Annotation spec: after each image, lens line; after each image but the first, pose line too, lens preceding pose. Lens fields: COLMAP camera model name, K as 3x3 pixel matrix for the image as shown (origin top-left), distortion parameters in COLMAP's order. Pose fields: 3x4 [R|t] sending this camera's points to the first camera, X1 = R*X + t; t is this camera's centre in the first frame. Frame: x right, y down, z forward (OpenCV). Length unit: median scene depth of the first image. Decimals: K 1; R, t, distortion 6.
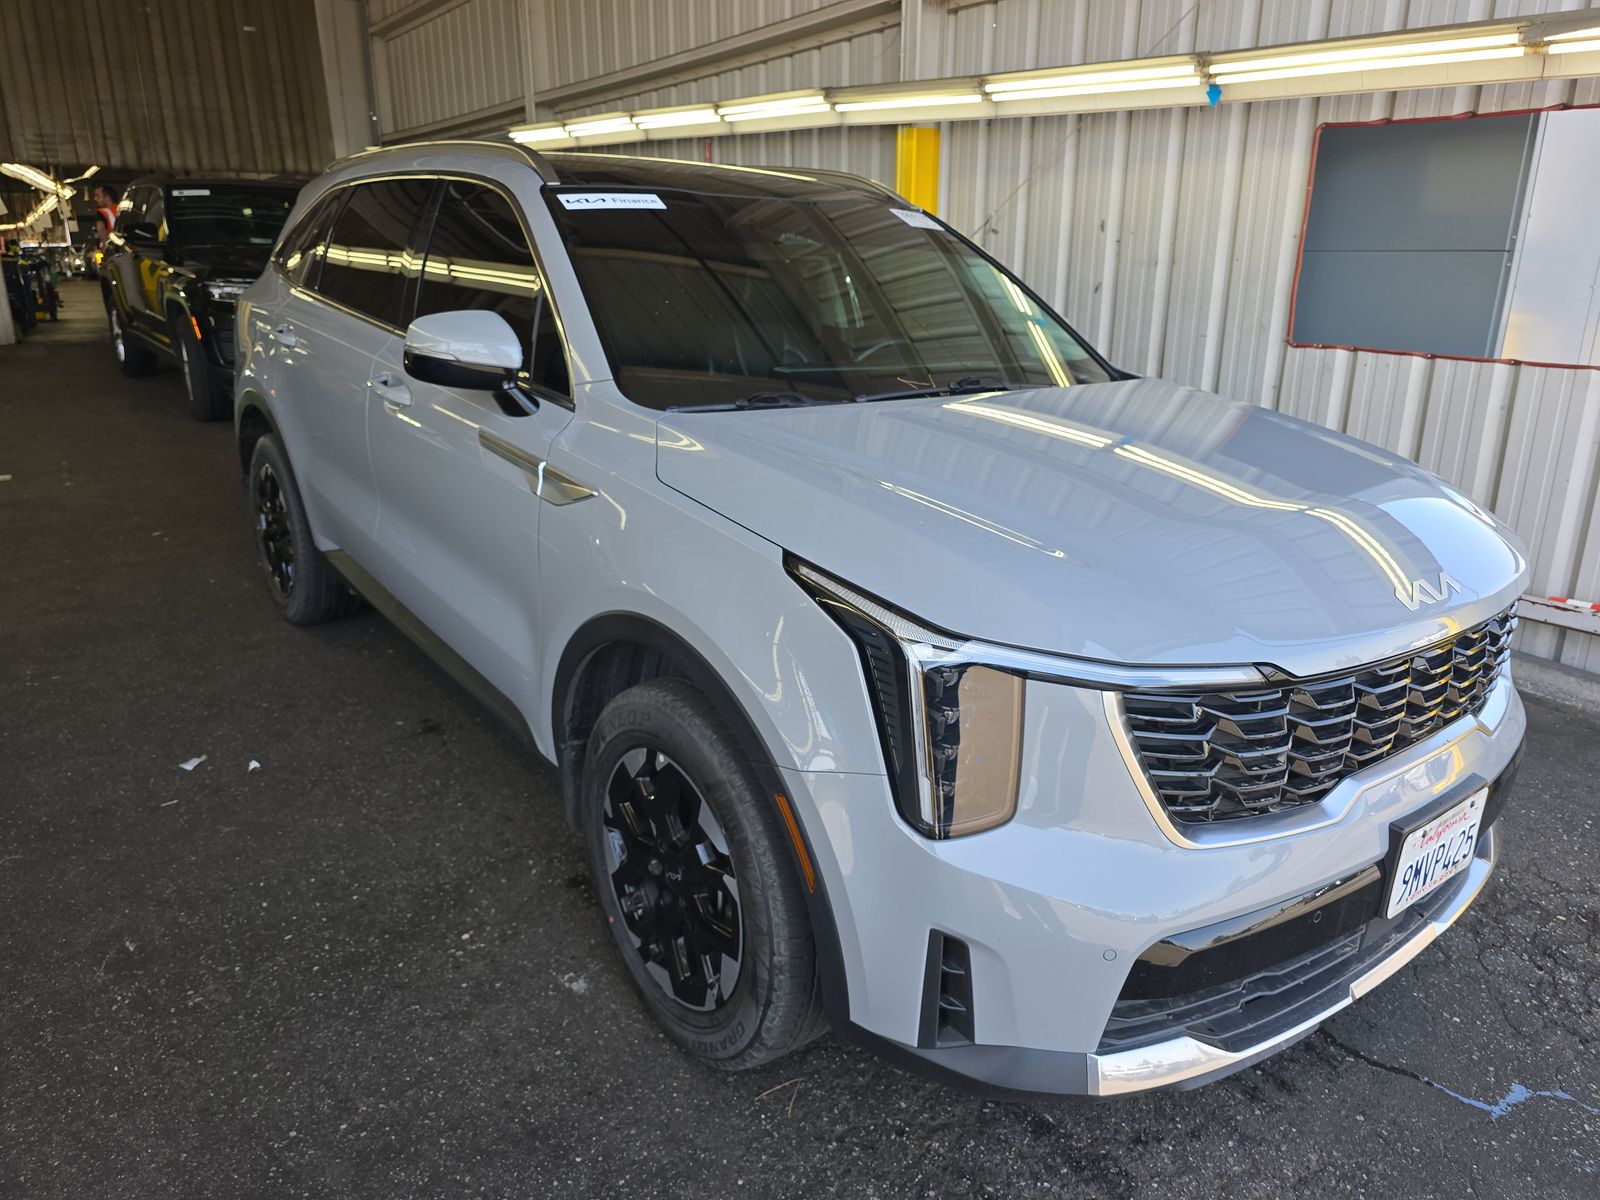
lens RADIAL K [[1083.1, 0, 807.3], [0, 1083.1, 599.8], [0, 0, 1]] dist [0.020628, -0.012692]
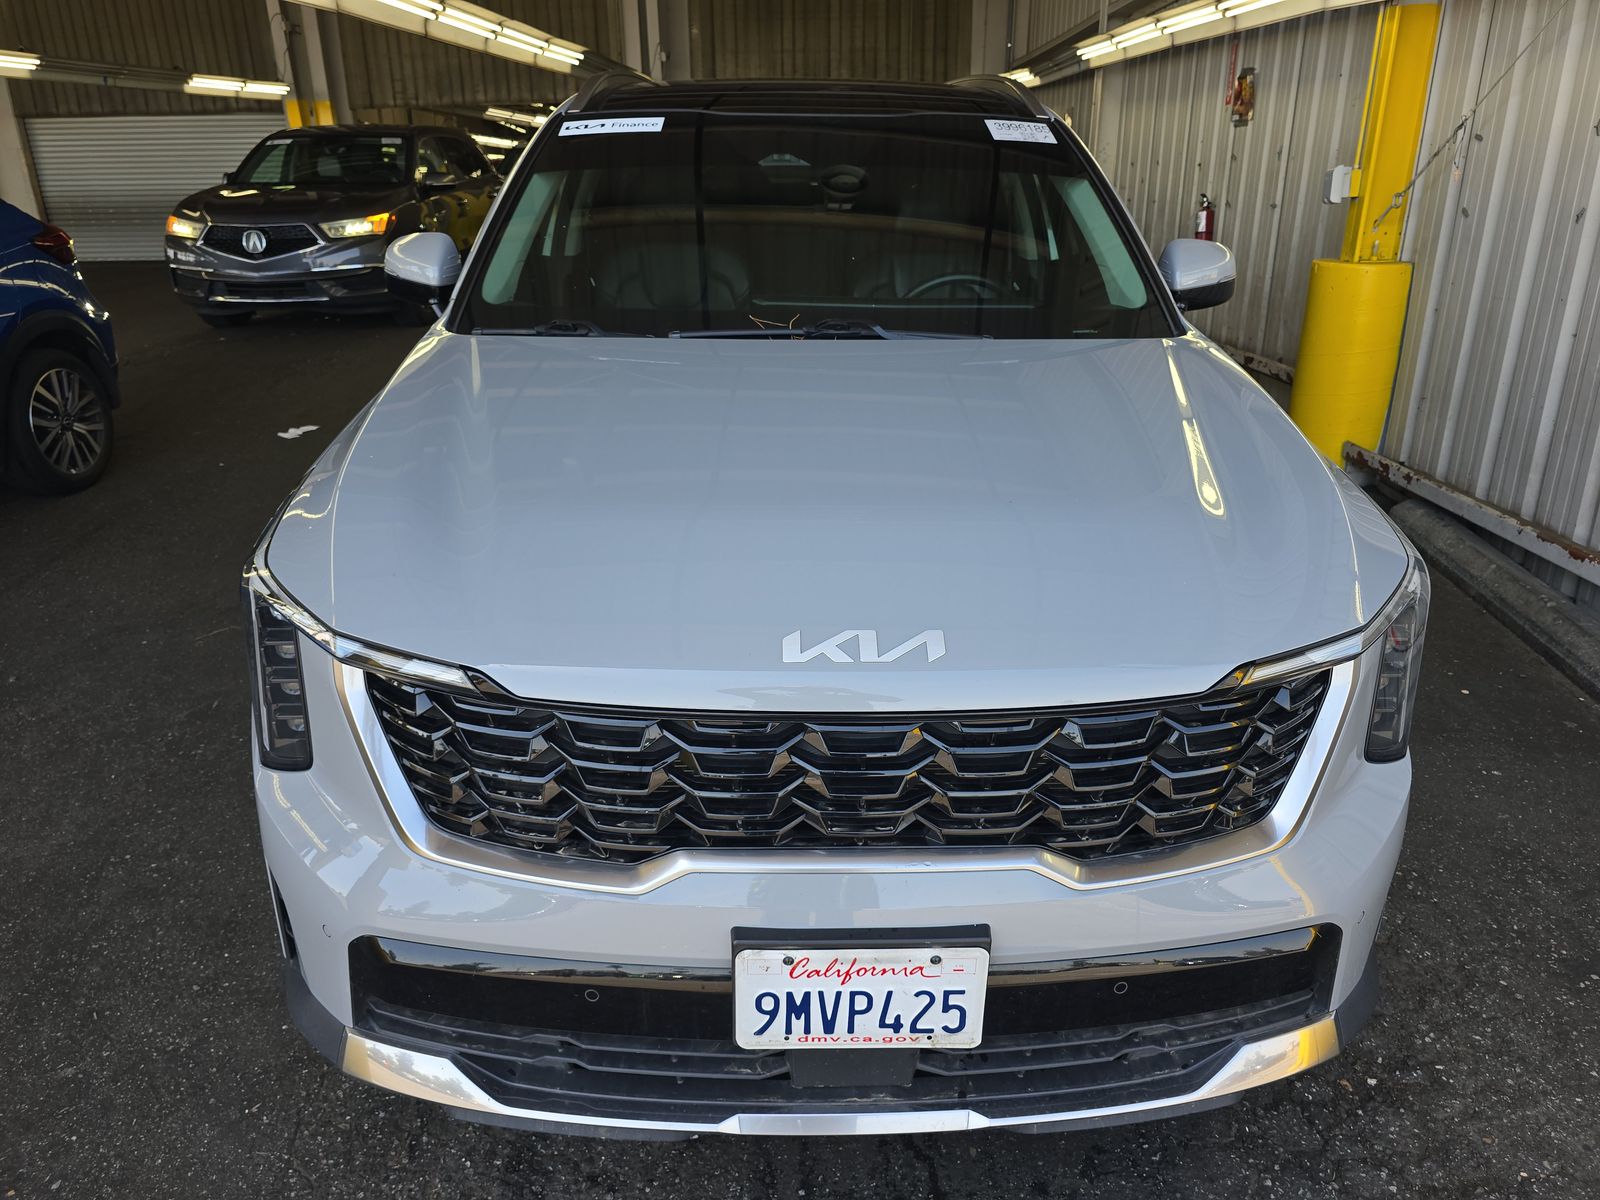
lens RADIAL K [[1083.1, 0, 805.8], [0, 1083.1, 593.3], [0, 0, 1]] dist [0.020628, -0.012692]
pose [[0.810501, 0.197205, -0.551541, 0.725583], [-0.165638, 0.980352, 0.107120, -0.088250], [0.561829, 0.004535, 0.827241, 0.301171]]
